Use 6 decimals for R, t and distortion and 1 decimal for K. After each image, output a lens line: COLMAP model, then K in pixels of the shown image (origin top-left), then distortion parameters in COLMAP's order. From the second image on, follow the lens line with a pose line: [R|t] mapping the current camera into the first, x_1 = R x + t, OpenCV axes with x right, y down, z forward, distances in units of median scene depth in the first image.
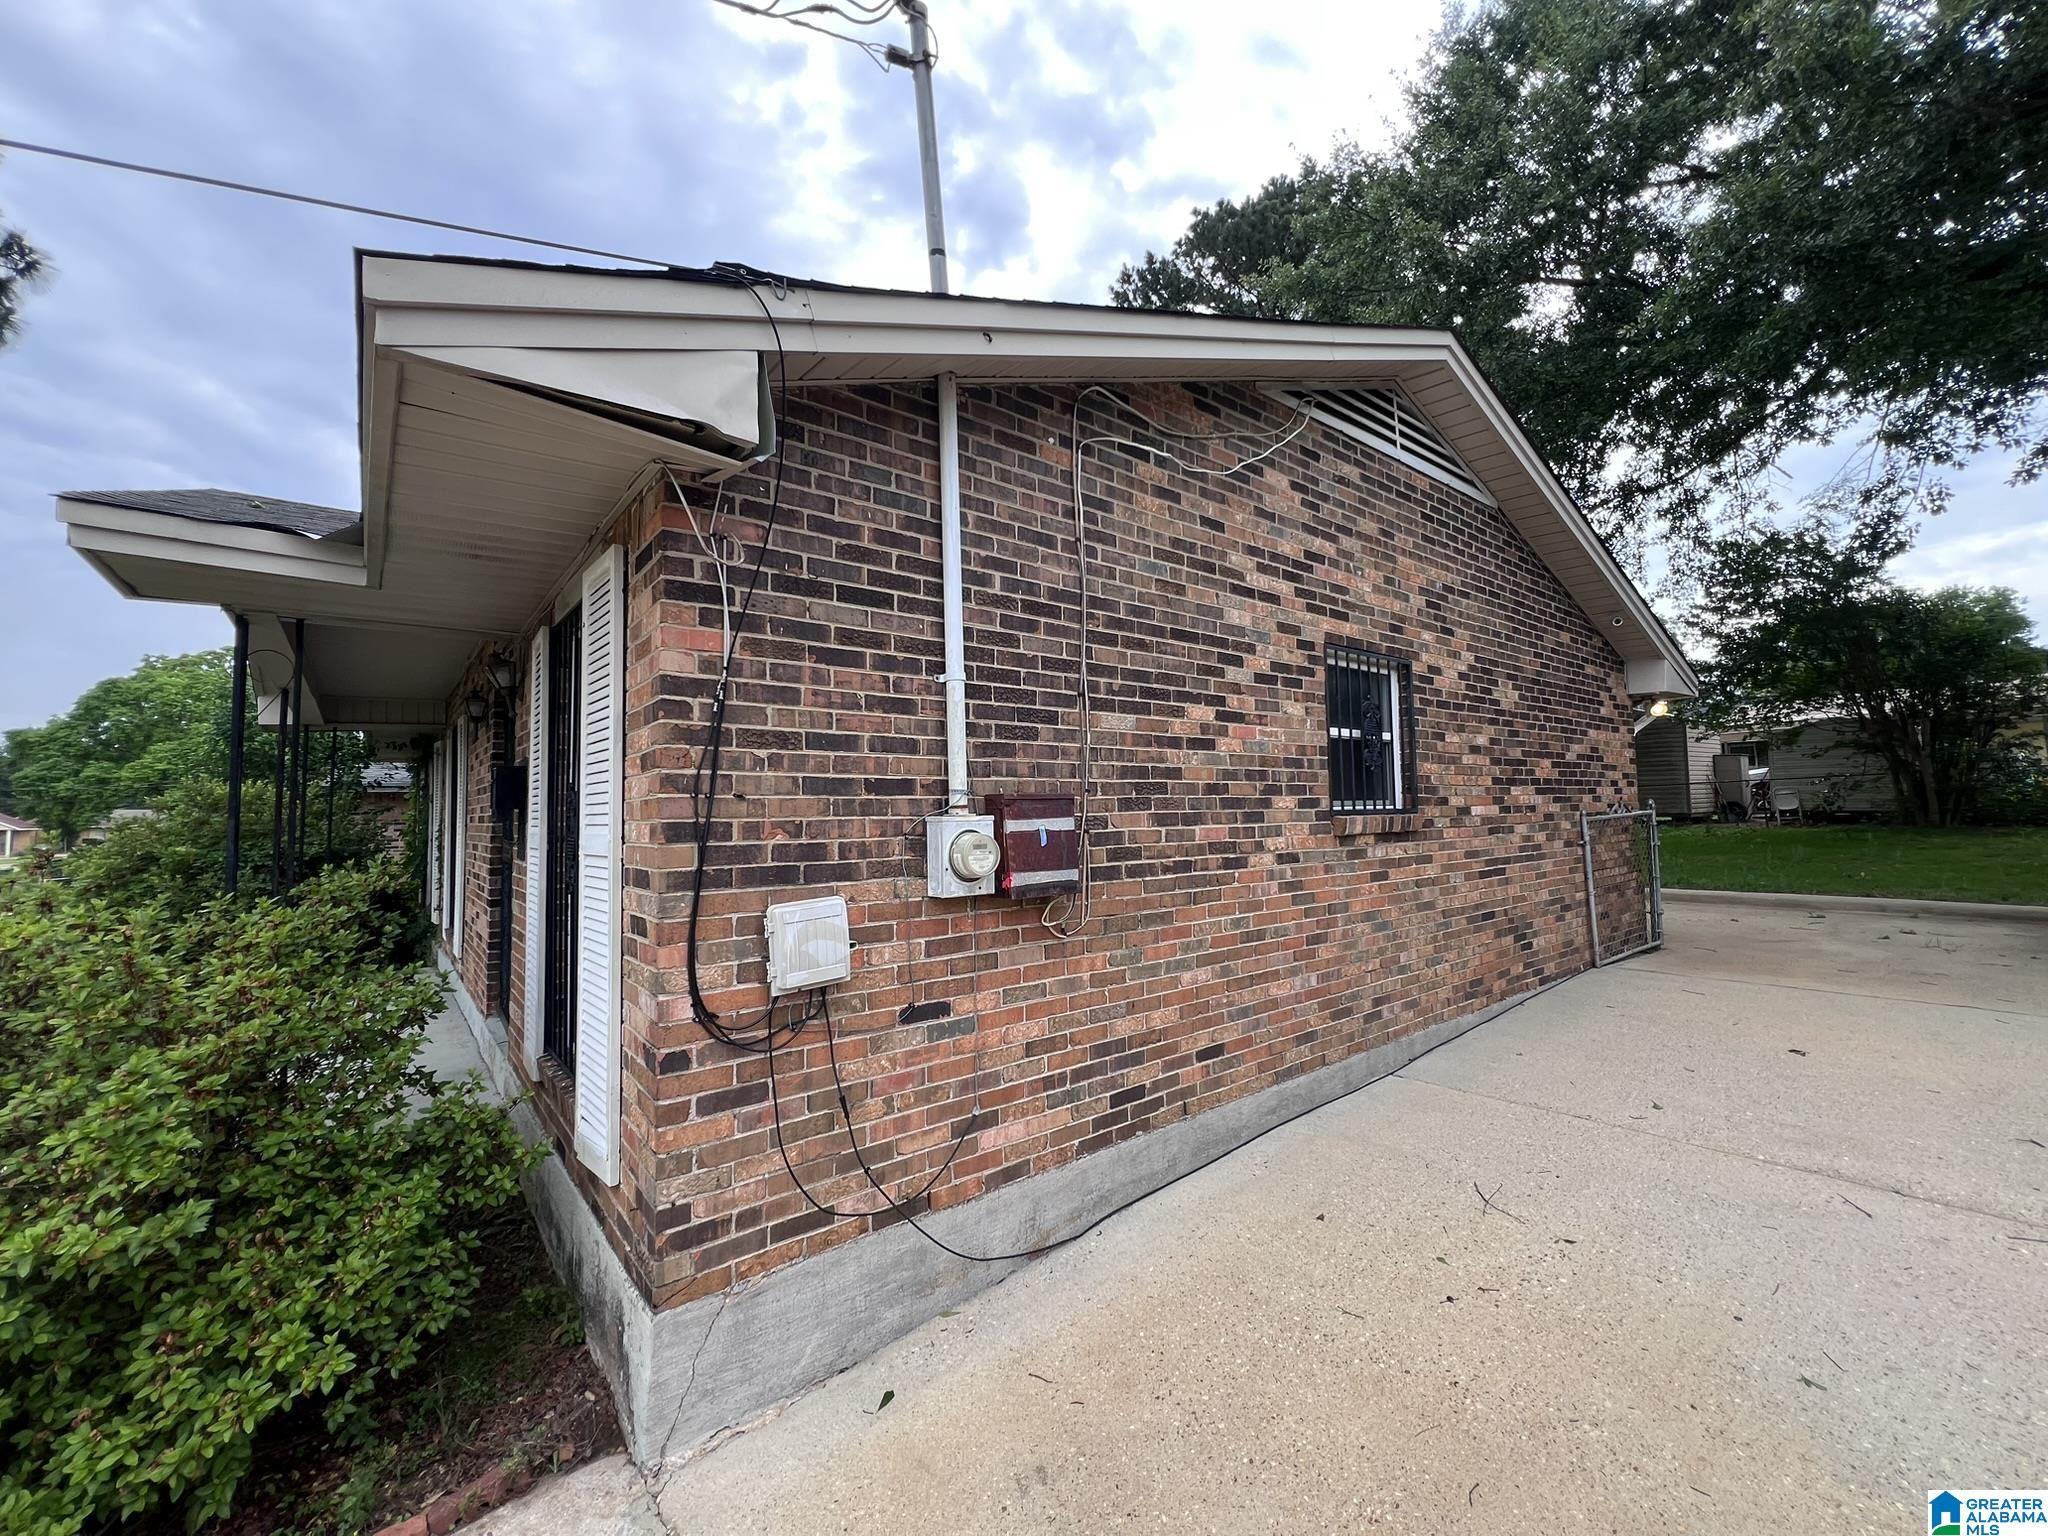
lens RADIAL K [[827.0, 0, 1021.0], [0, 827.0, 761.9], [0, 0, 1]] dist [-0.000178, -0.000100]
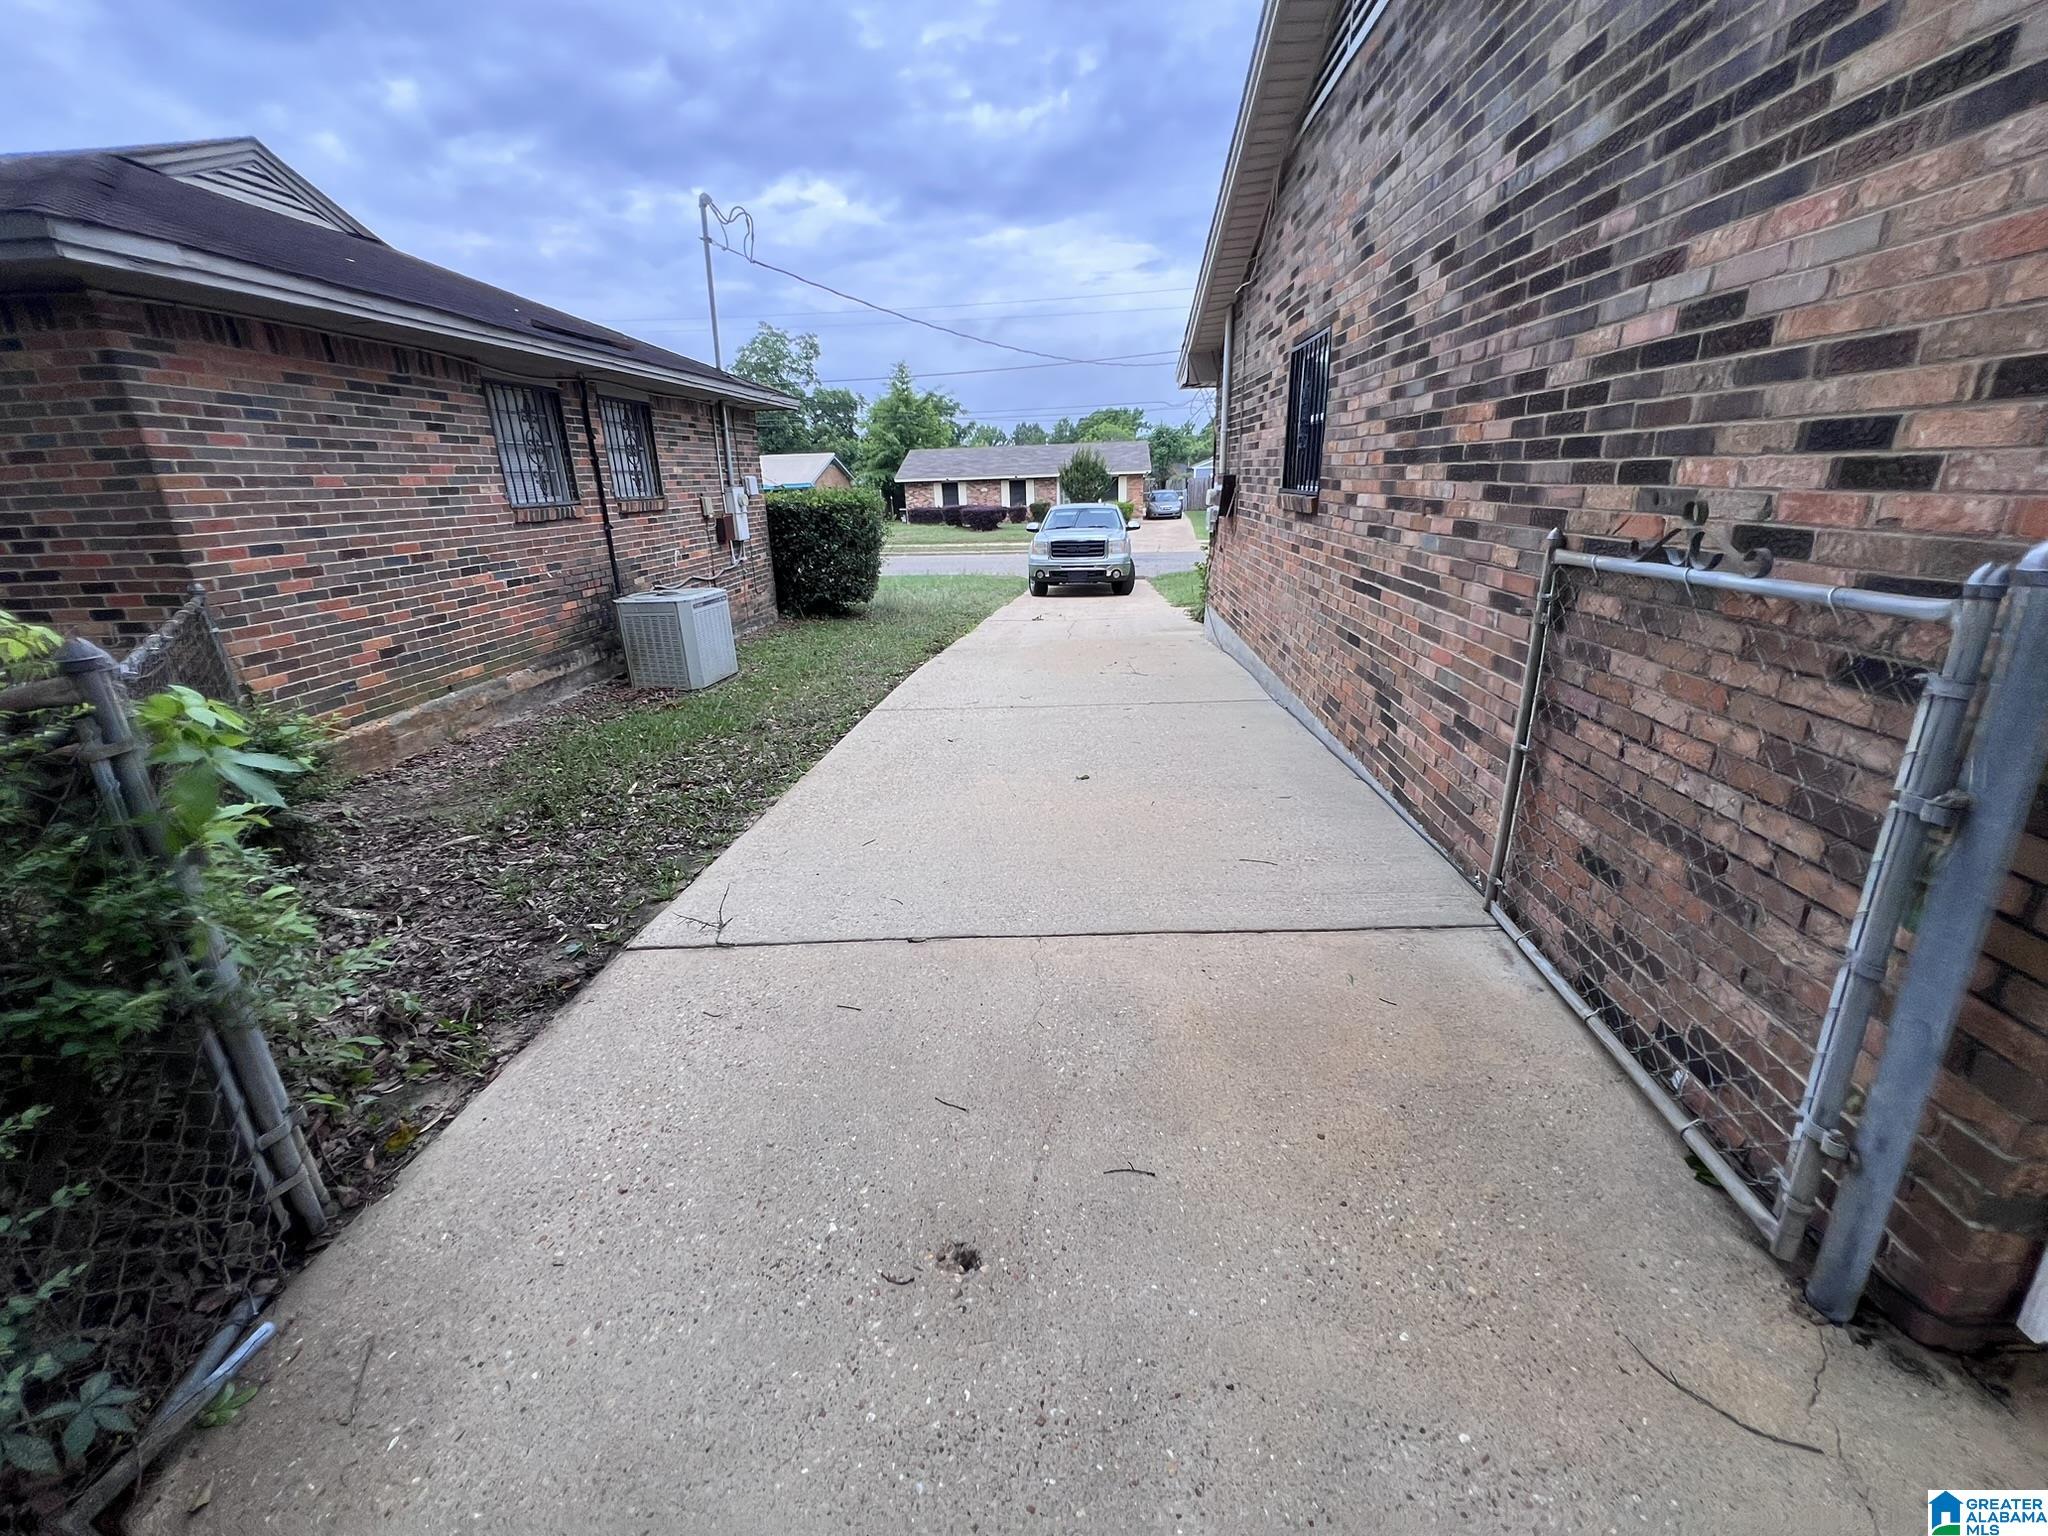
lens RADIAL K [[827.0, 0, 1028.6], [0, 827.0, 757.9], [0, 0, 1]] dist [-0.000178, -0.000100]
pose [[-0.669027, 0.279316, -0.688757, 1.248663], [0.089506, 0.950231, 0.298411, 0.027407], [0.737829, 0.137997, -0.660731, 1.209534]]
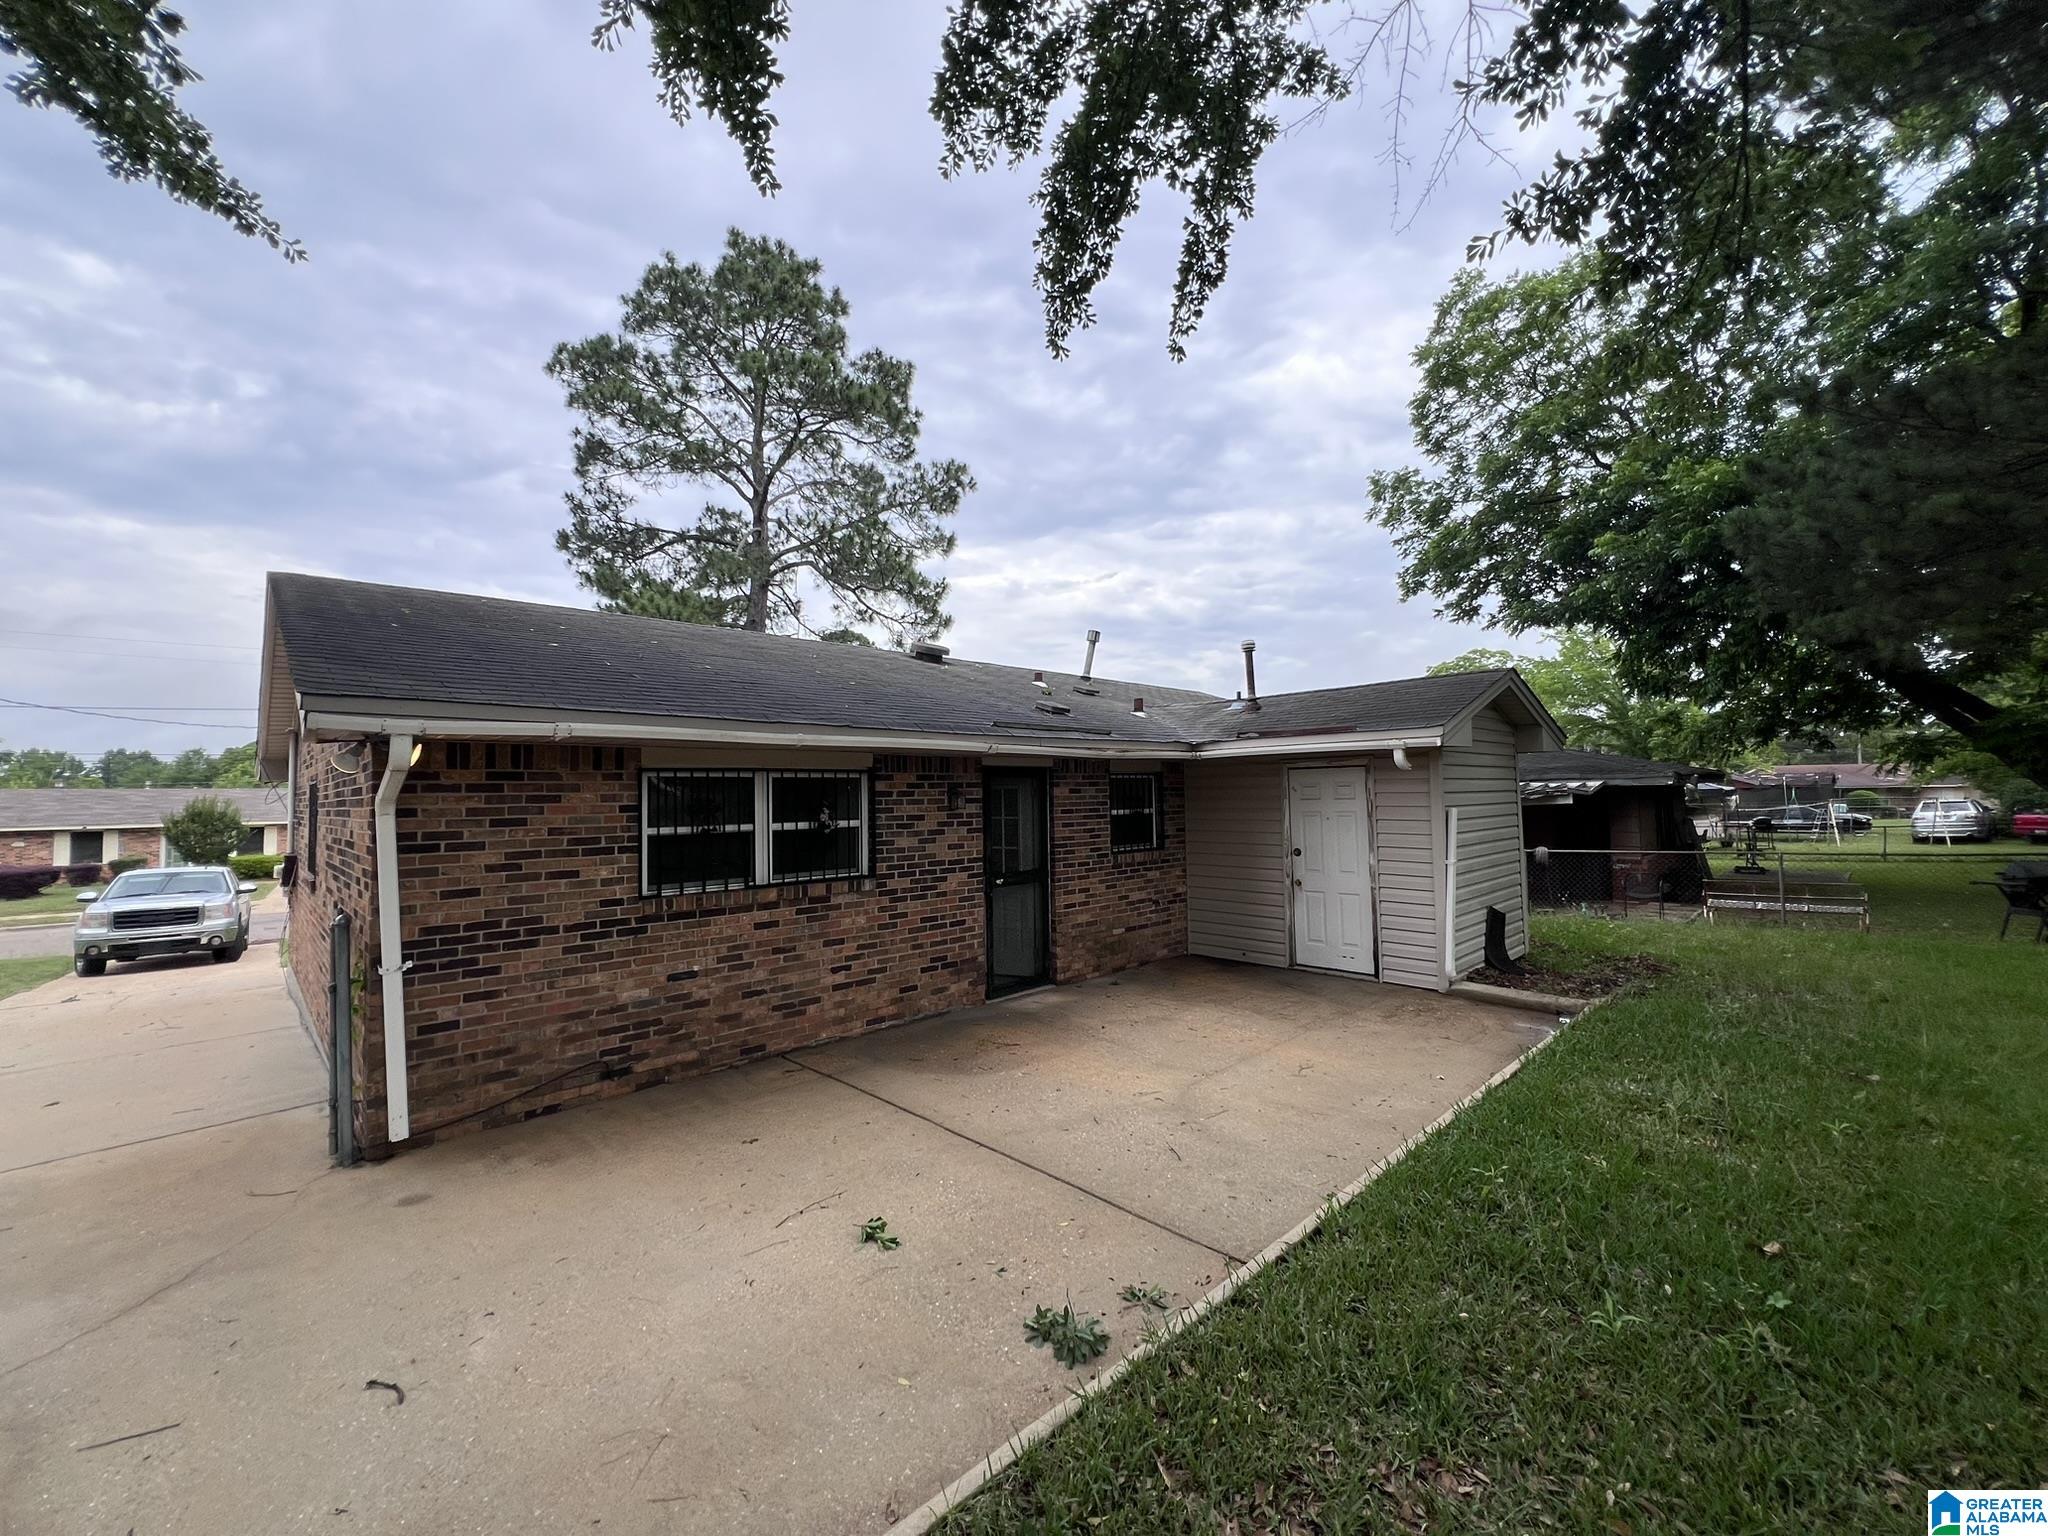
lens RADIAL K [[827.0, 0, 1022.1], [0, 827.0, 772.8], [0, 0, 1]] dist [-0.000178, -0.000100]
pose [[0.088665, -0.012419, -0.995984, 1.408186], [0.076207, 0.997076, -0.005649, 0.012767], [0.993142, -0.075400, 0.089352, 1.396678]]
